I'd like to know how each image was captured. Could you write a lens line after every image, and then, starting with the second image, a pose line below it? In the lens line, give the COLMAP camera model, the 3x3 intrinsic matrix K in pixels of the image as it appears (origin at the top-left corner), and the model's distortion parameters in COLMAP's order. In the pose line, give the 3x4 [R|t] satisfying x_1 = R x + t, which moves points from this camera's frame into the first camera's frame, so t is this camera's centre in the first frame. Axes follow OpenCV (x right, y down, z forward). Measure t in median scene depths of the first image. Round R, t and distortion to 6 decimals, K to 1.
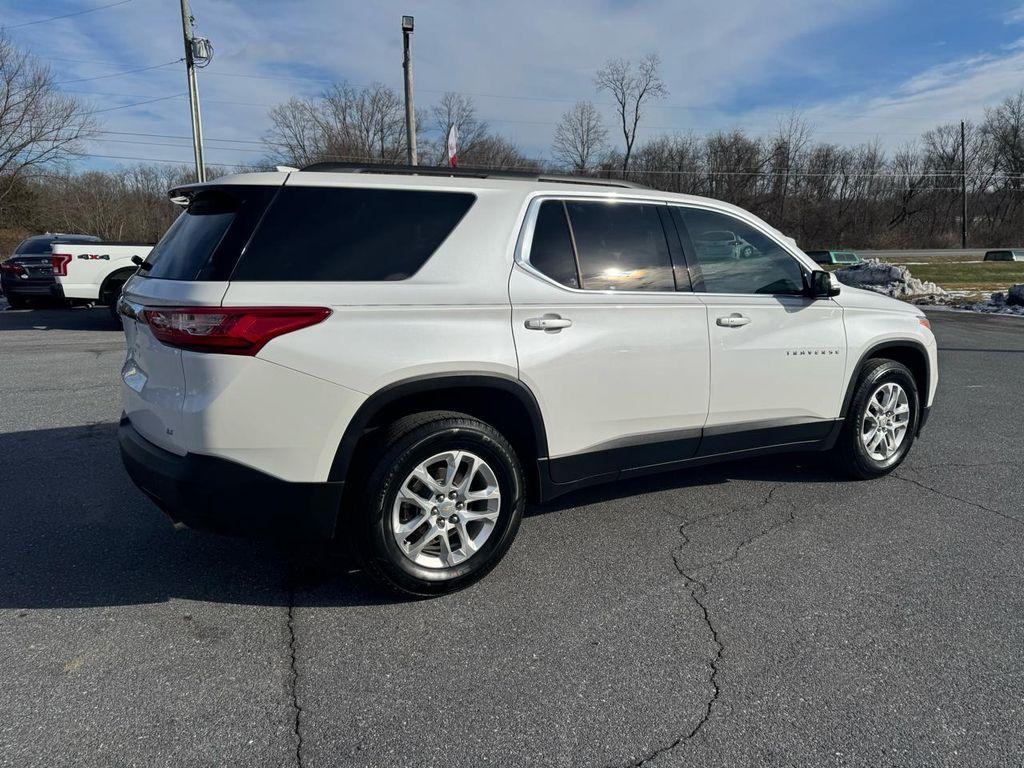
lens RADIAL K [[733.2, 0, 518.9], [0, 733.2, 388.2], [0, 0, 1]] dist [0.047533, -0.049099]
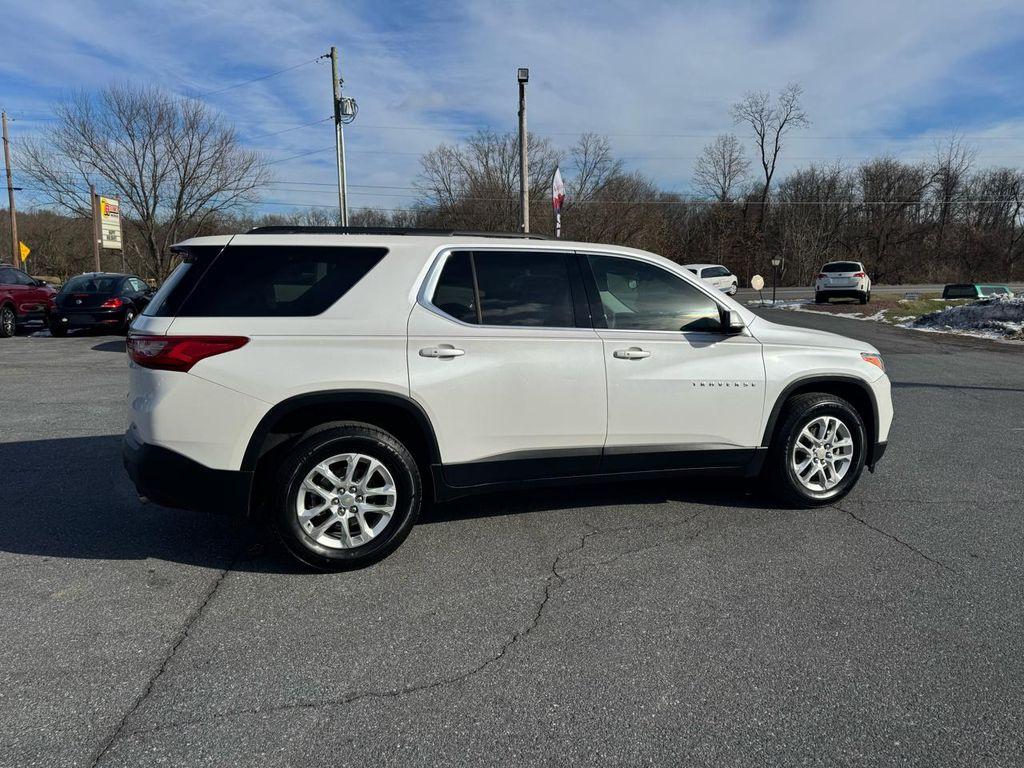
lens RADIAL K [[733.2, 0, 513.4], [0, 733.2, 383.5], [0, 0, 1]] dist [0.047533, -0.049099]
pose [[0.979220, 0.025144, -0.201235, 0.271306], [-0.035132, 0.998313, -0.046217, 0.009833], [0.199734, 0.052326, 0.978452, -0.108238]]
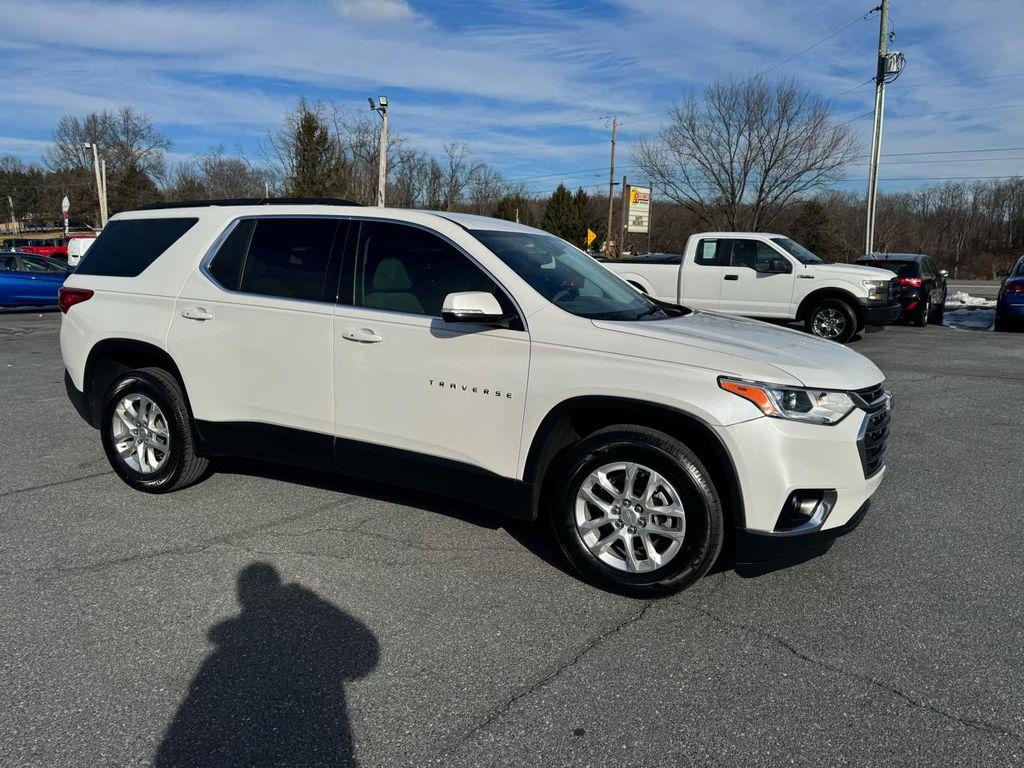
lens RADIAL K [[733.2, 0, 518.1], [0, 733.2, 392.6], [0, 0, 1]] dist [0.047533, -0.049099]
pose [[0.533180, 0.157782, -0.831158, 0.986472], [-0.173695, 0.981941, 0.074982, -0.102330], [0.827979, 0.104389, 0.550957, 0.514732]]
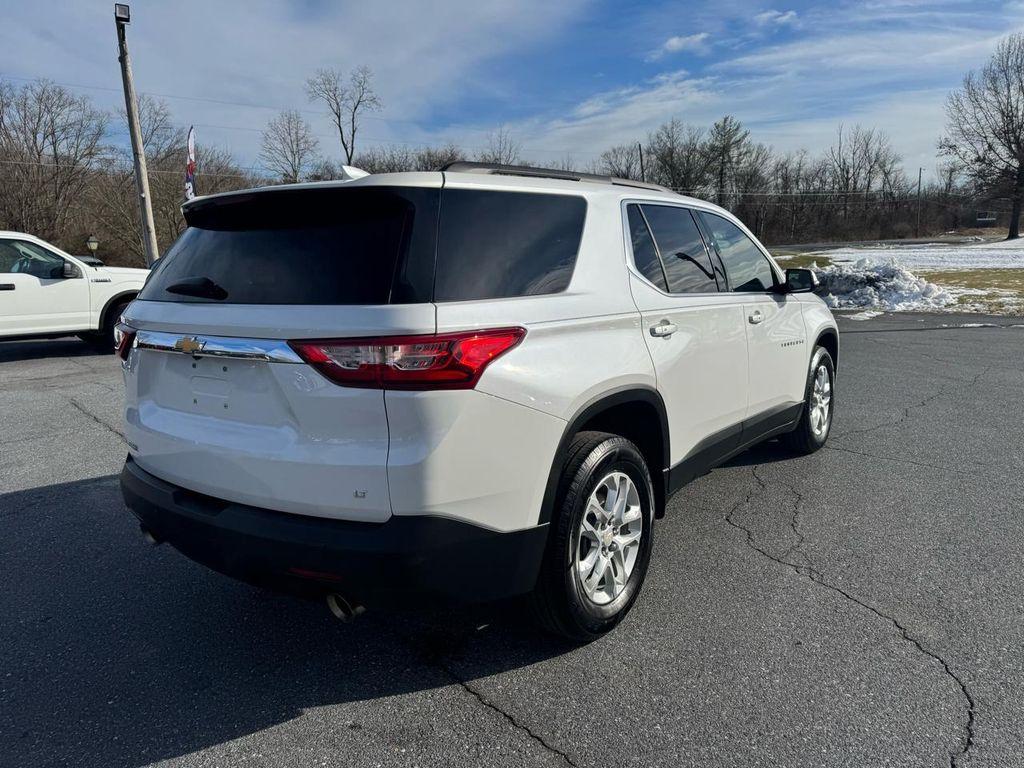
lens RADIAL K [[733.2, 0, 521.9], [0, 733.2, 384.4], [0, 0, 1]] dist [0.047533, -0.049099]
pose [[0.924899, -0.094051, 0.368396, -0.336493], [0.101620, 0.994823, -0.001152, -0.023141], [-0.366380, 0.038502, 0.929668, 0.111895]]
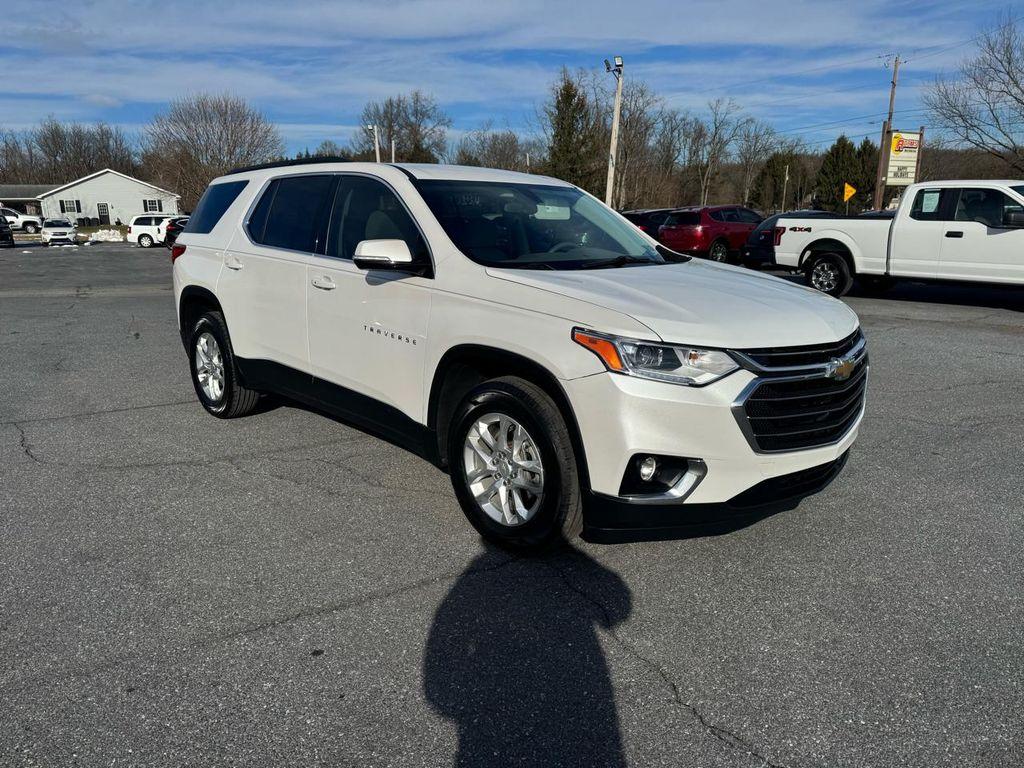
lens RADIAL K [[733.2, 0, 515.5], [0, 733.2, 390.8], [0, 0, 1]] dist [0.047533, -0.049099]
pose [[0.193838, 0.216340, -0.956882, 1.122404], [-0.183141, 0.966215, 0.181351, -0.149272], [0.963787, 0.140092, 0.226910, 0.842855]]
